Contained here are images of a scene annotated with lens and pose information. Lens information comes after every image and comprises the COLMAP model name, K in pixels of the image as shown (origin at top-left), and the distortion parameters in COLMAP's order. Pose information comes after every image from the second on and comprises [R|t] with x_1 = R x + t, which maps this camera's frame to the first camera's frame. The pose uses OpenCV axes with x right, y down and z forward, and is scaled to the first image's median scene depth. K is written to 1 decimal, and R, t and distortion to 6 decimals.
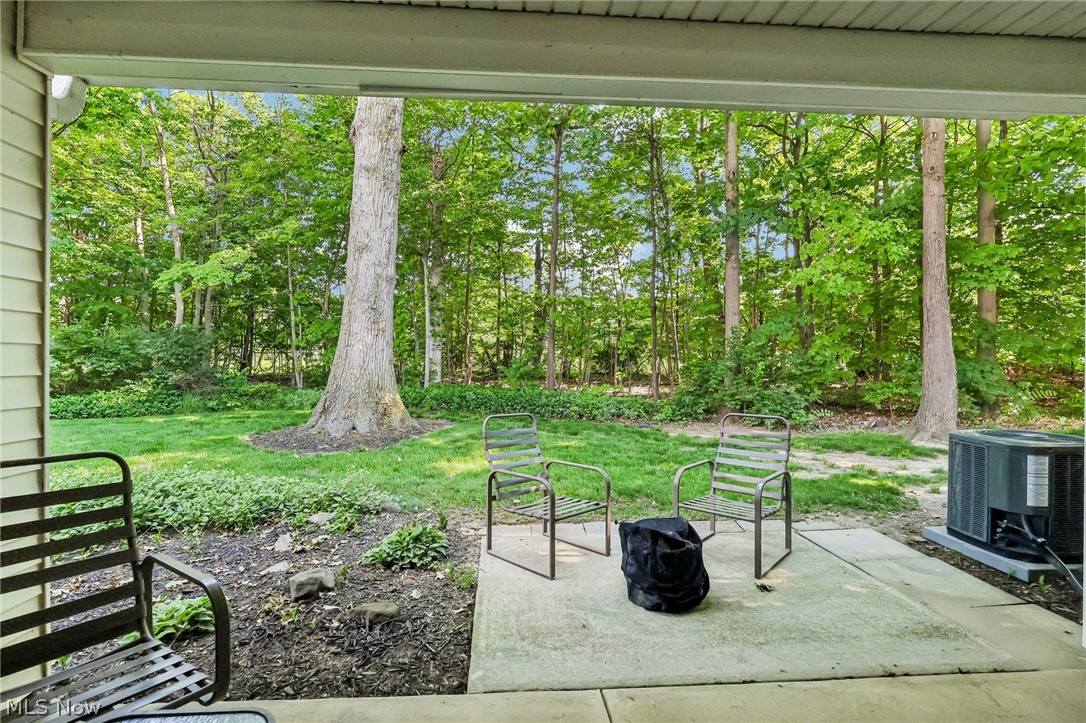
lens RADIAL K [[503.0, 0, 541.2], [0, 503.0, 361.5], [0, 0, 1]] dist [-0.001422, -0.000039]
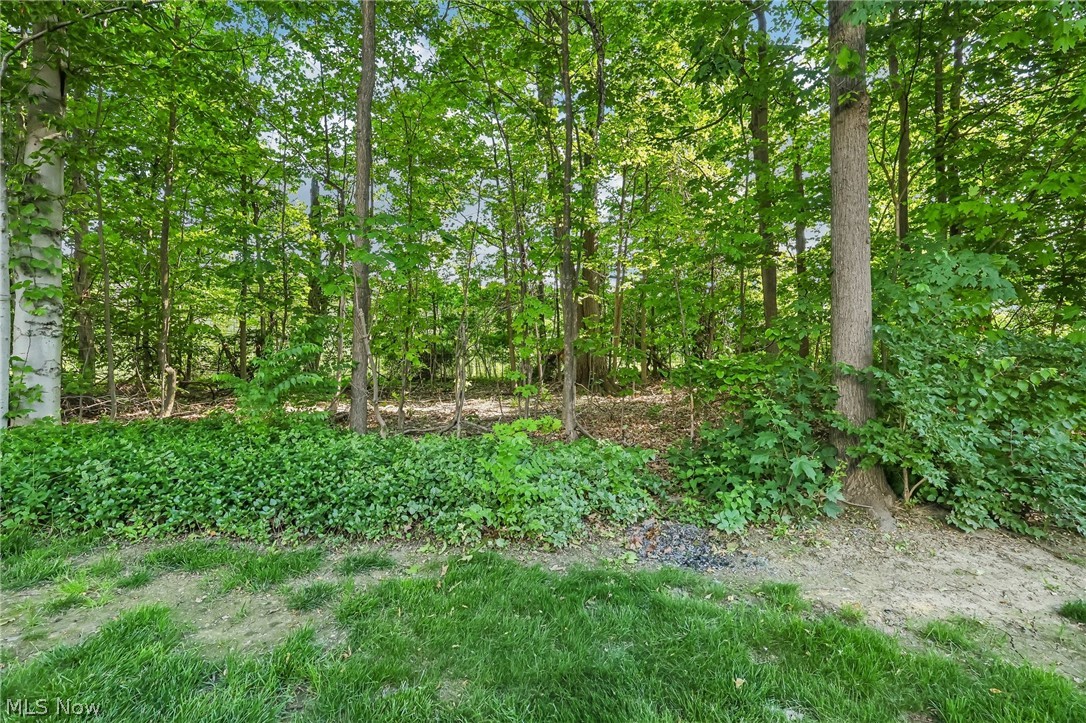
lens RADIAL K [[503.0, 0, 546.6], [0, 503.0, 351.4], [0, 0, 1]] dist [-0.001422, -0.000039]
pose [[0.906583, 0.004988, 0.421998, -0.009255], [0.004839, 0.999742, -0.022214, 0.000038], [-0.422000, 0.022181, 0.906325, 0.288586]]
